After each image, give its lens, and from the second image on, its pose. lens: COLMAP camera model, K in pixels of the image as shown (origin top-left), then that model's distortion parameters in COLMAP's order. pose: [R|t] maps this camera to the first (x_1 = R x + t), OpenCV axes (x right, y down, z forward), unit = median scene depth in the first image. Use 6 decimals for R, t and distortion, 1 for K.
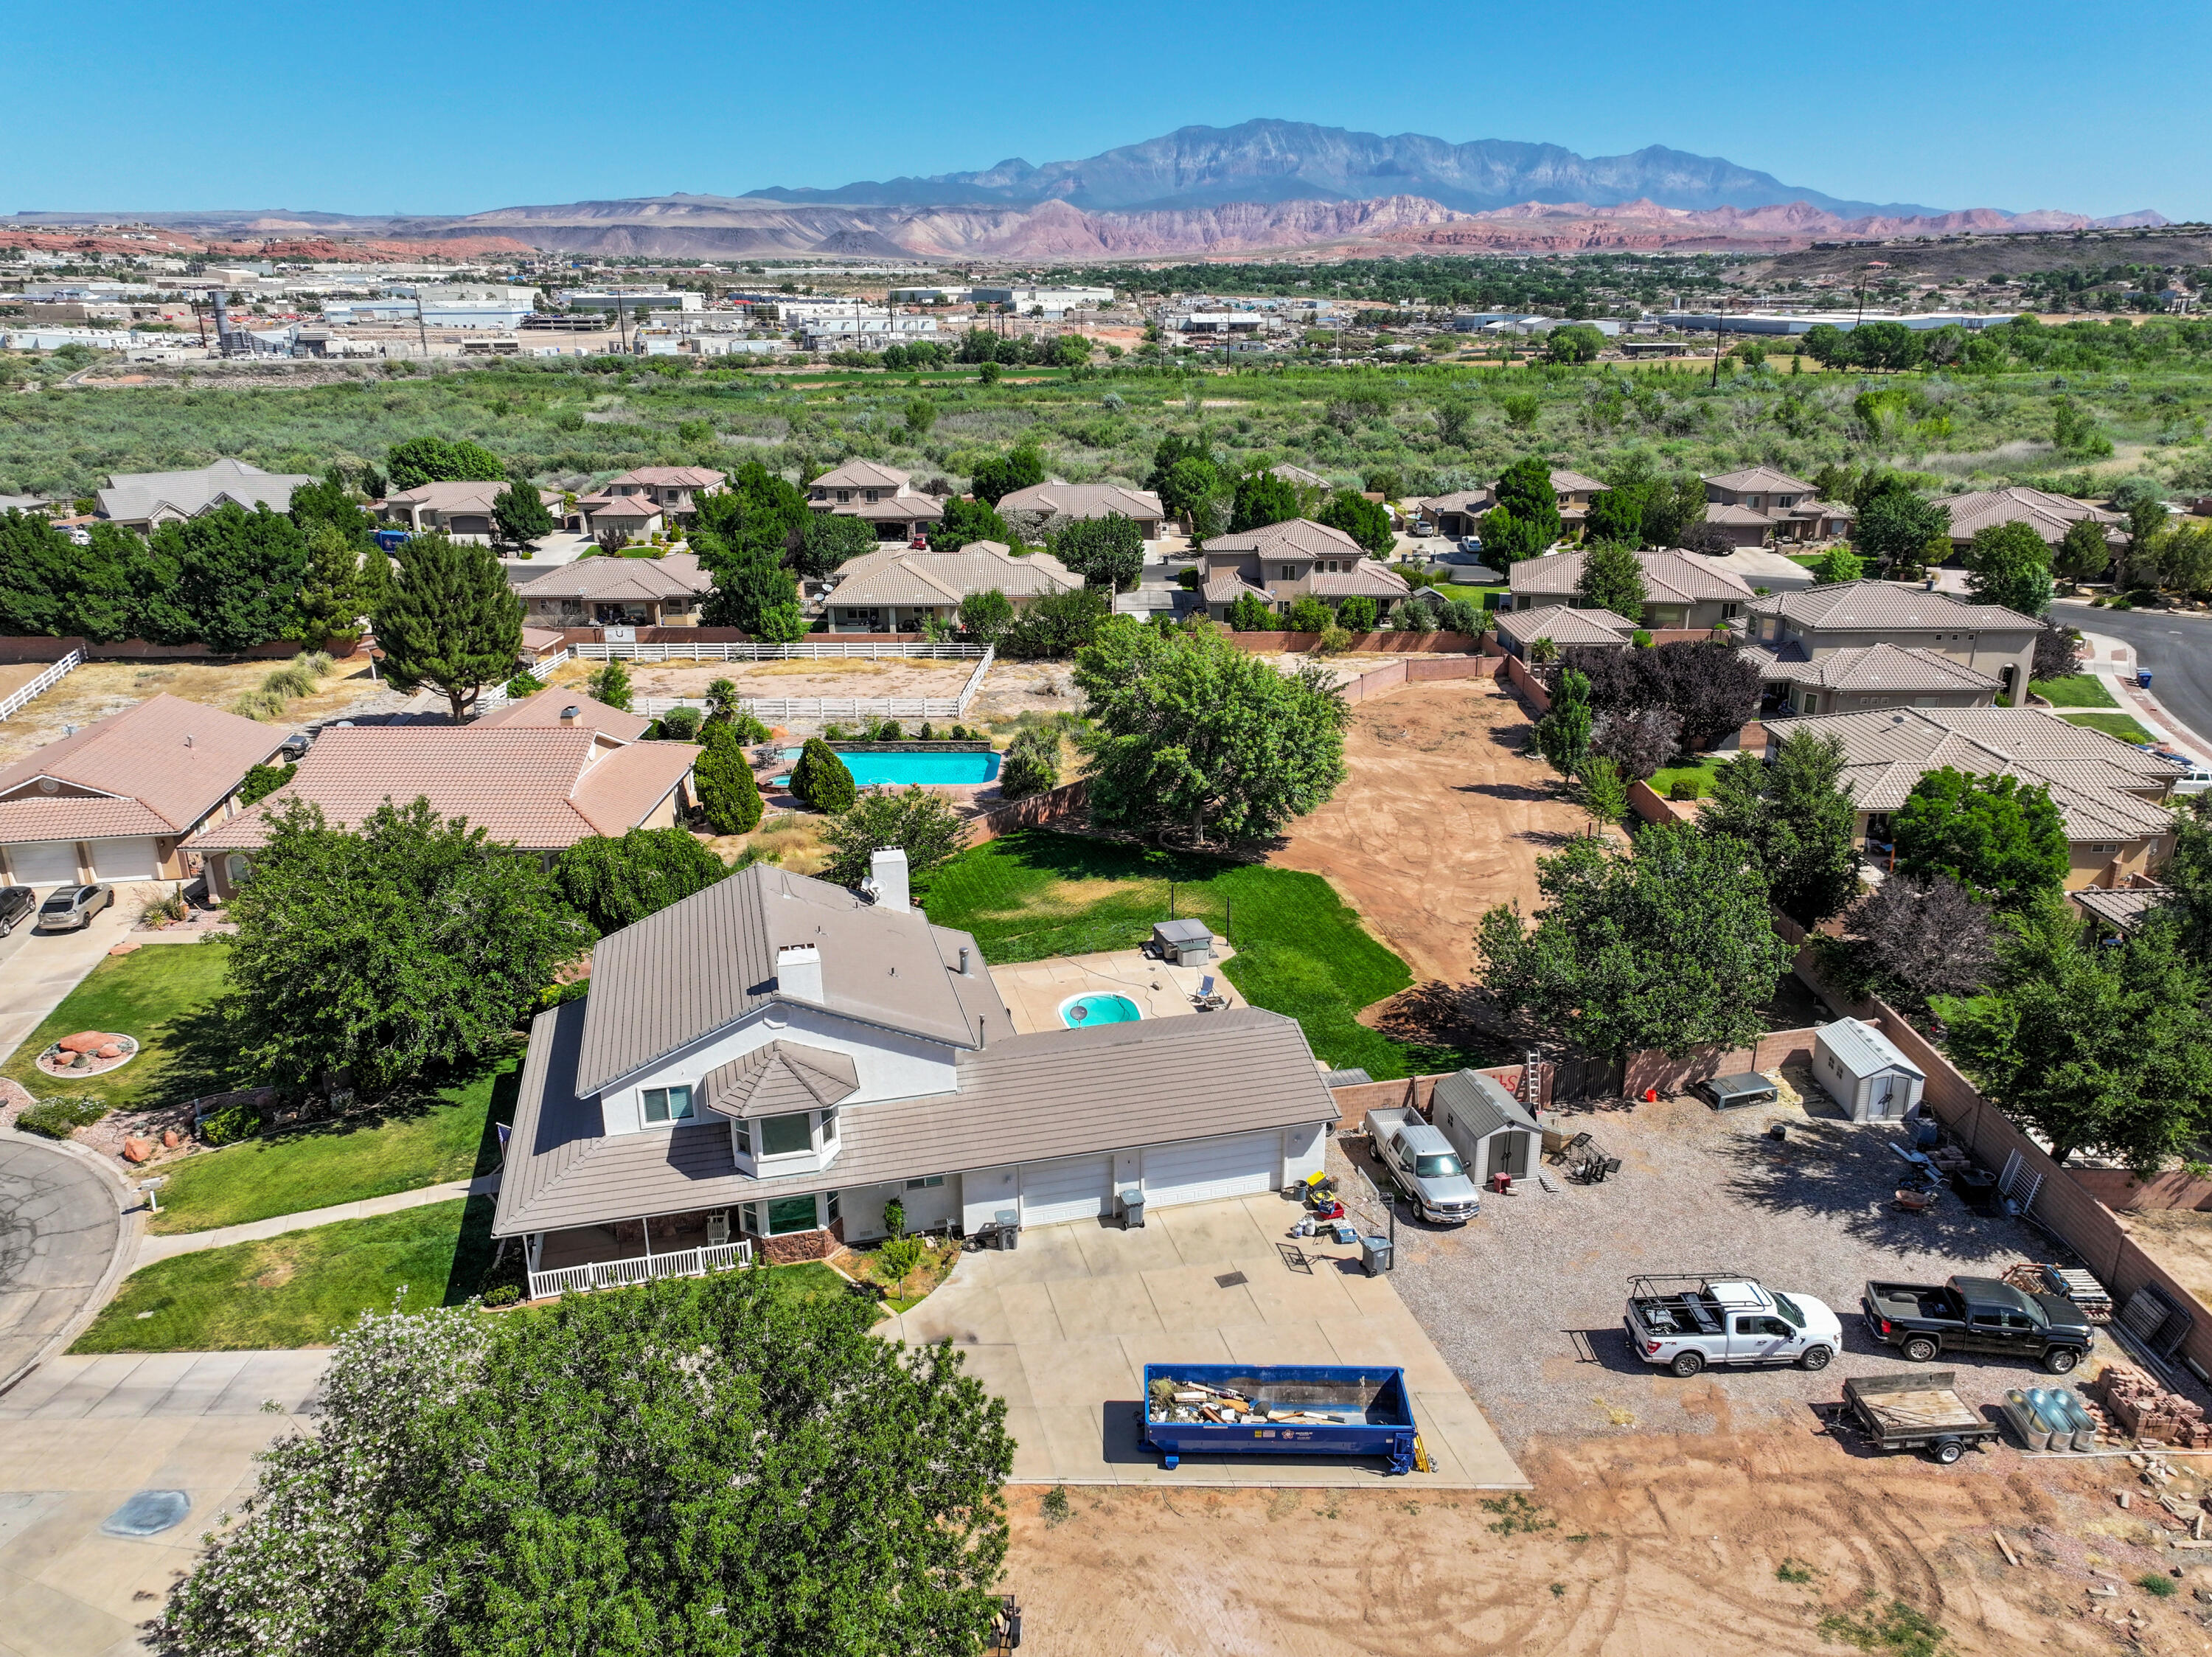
lens RADIAL K [[1556.4, 0, 1106.0], [0, 1556.4, 828.5], [0, 0, 1]] dist [-0.008734, 0.027114]
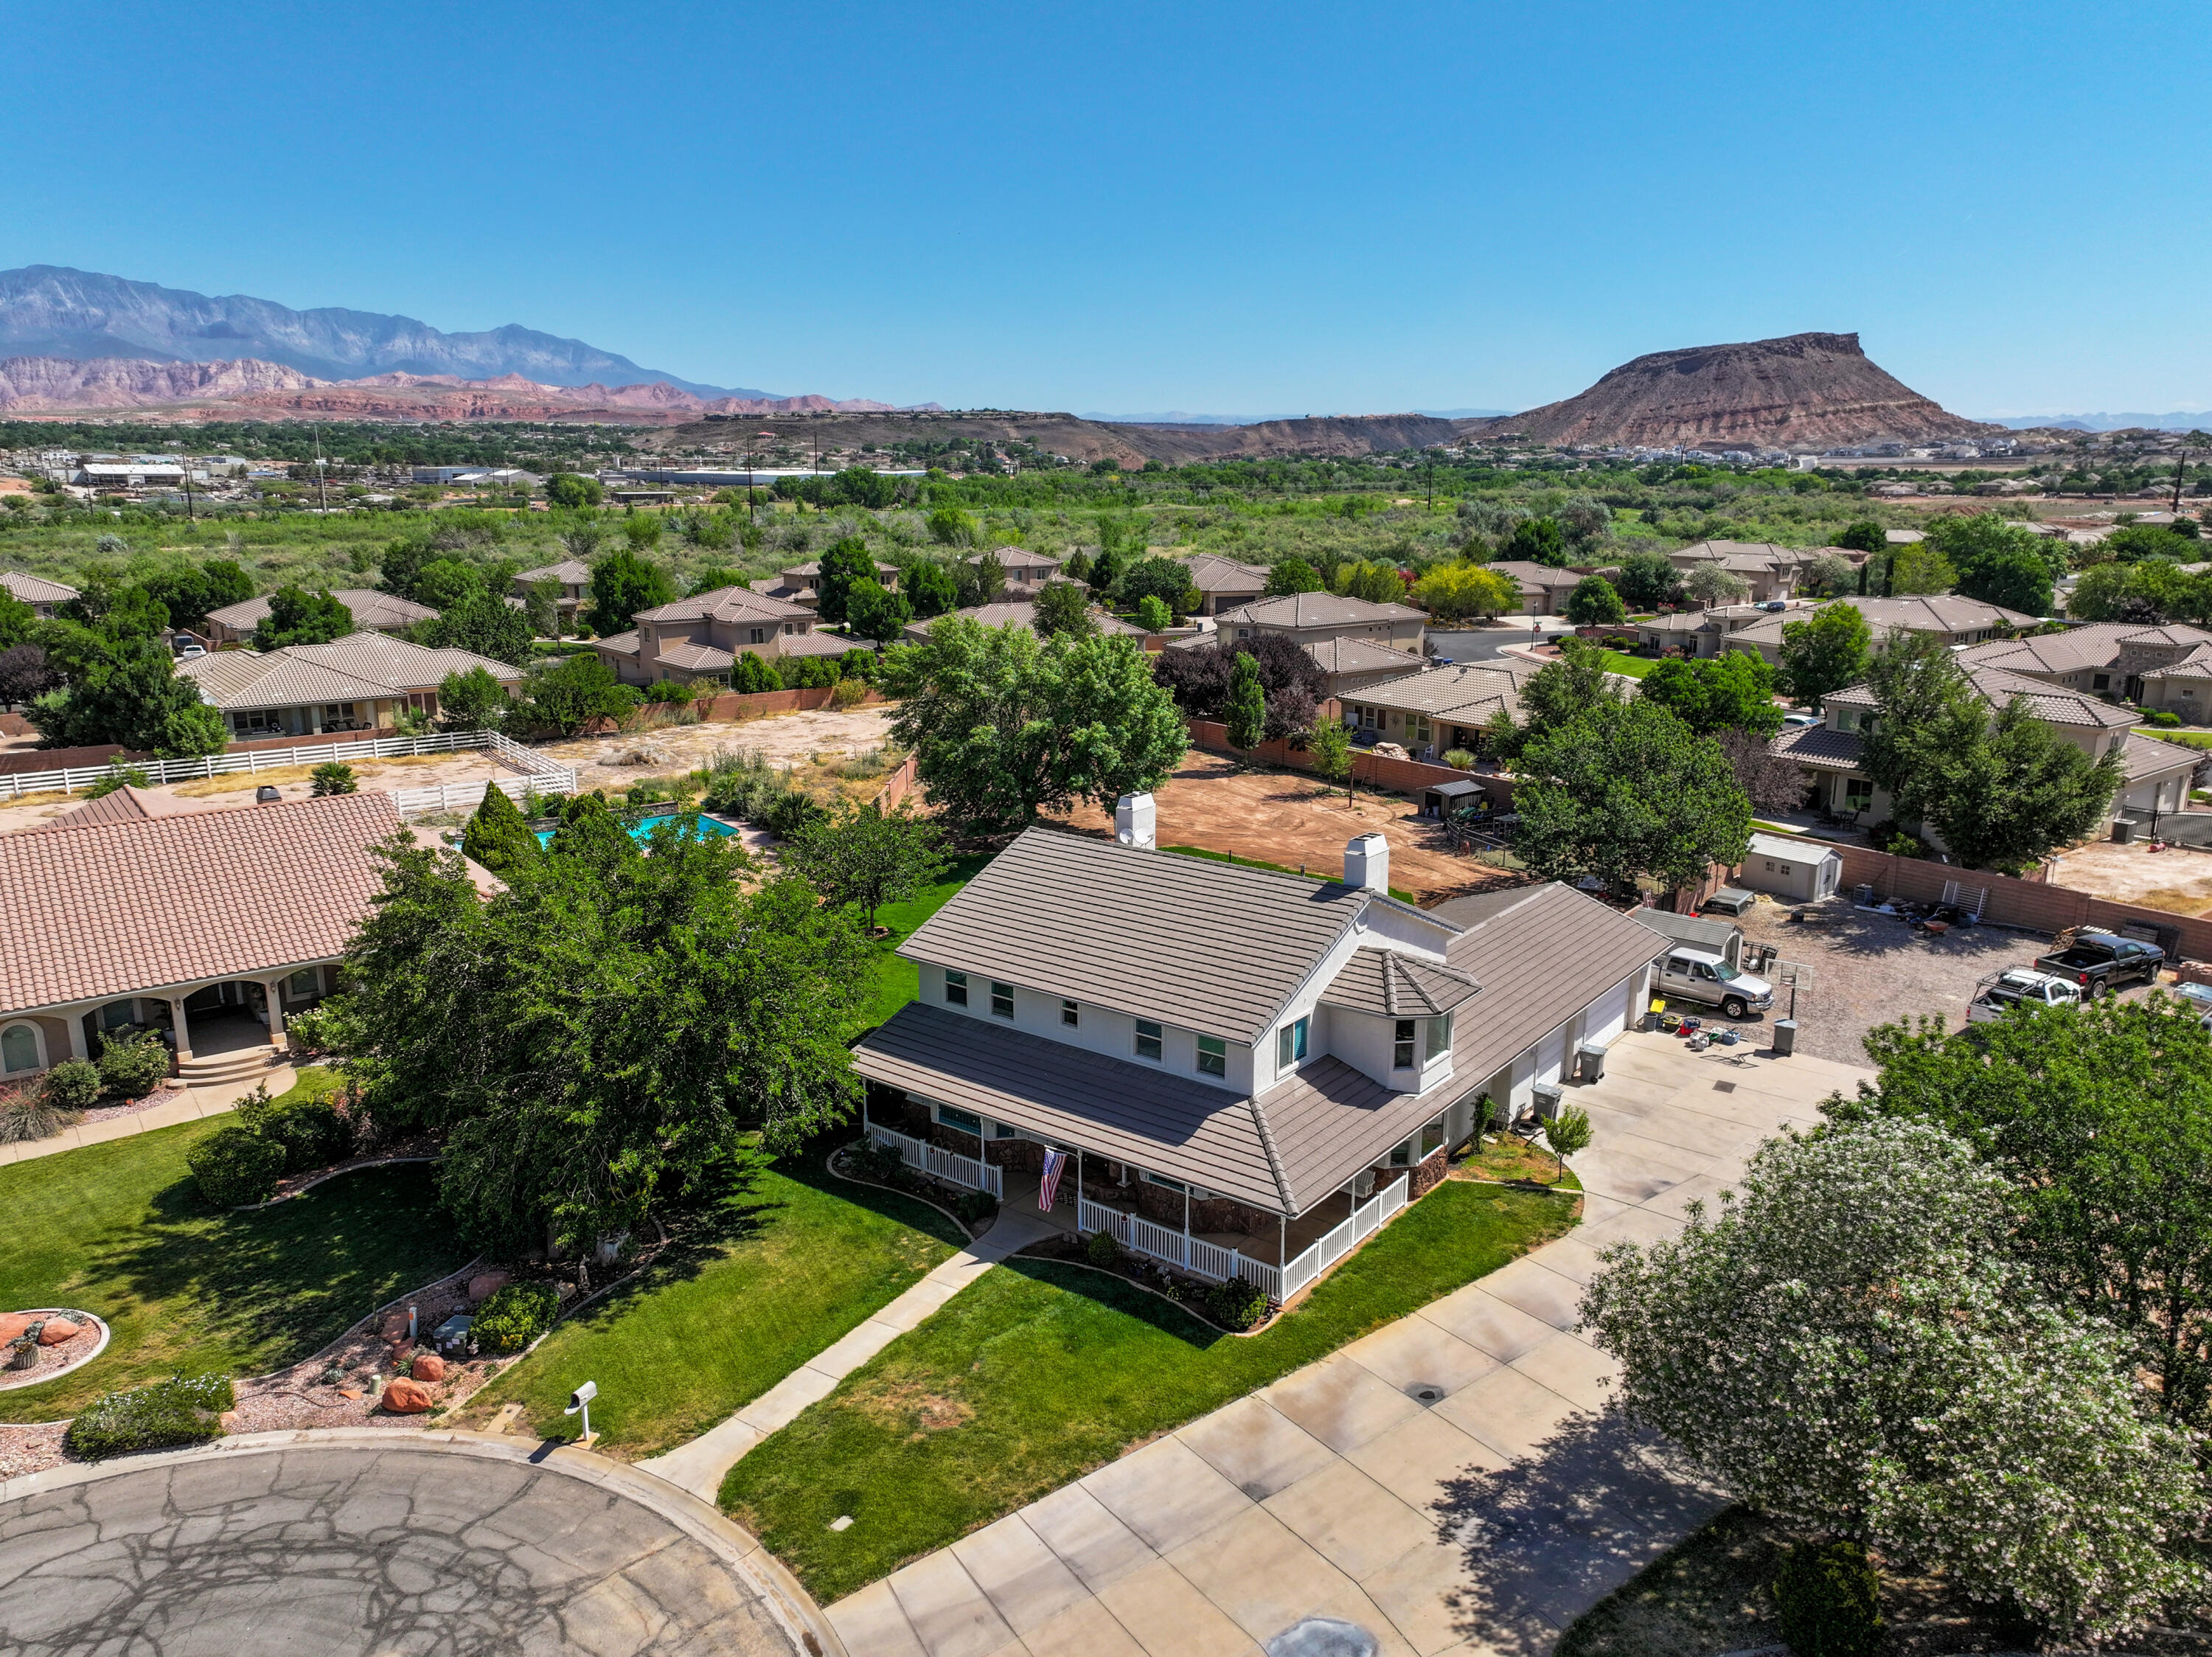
lens RADIAL K [[1556.4, 0, 1106.0], [0, 1556.4, 828.5], [0, 0, 1]] dist [-0.008734, 0.027114]
pose [[0.789406, -0.134163, 0.599031, -0.762980], [0.193826, 0.980380, -0.035853, 0.066880], [-0.582469, 0.144411, 0.799923, 0.334673]]
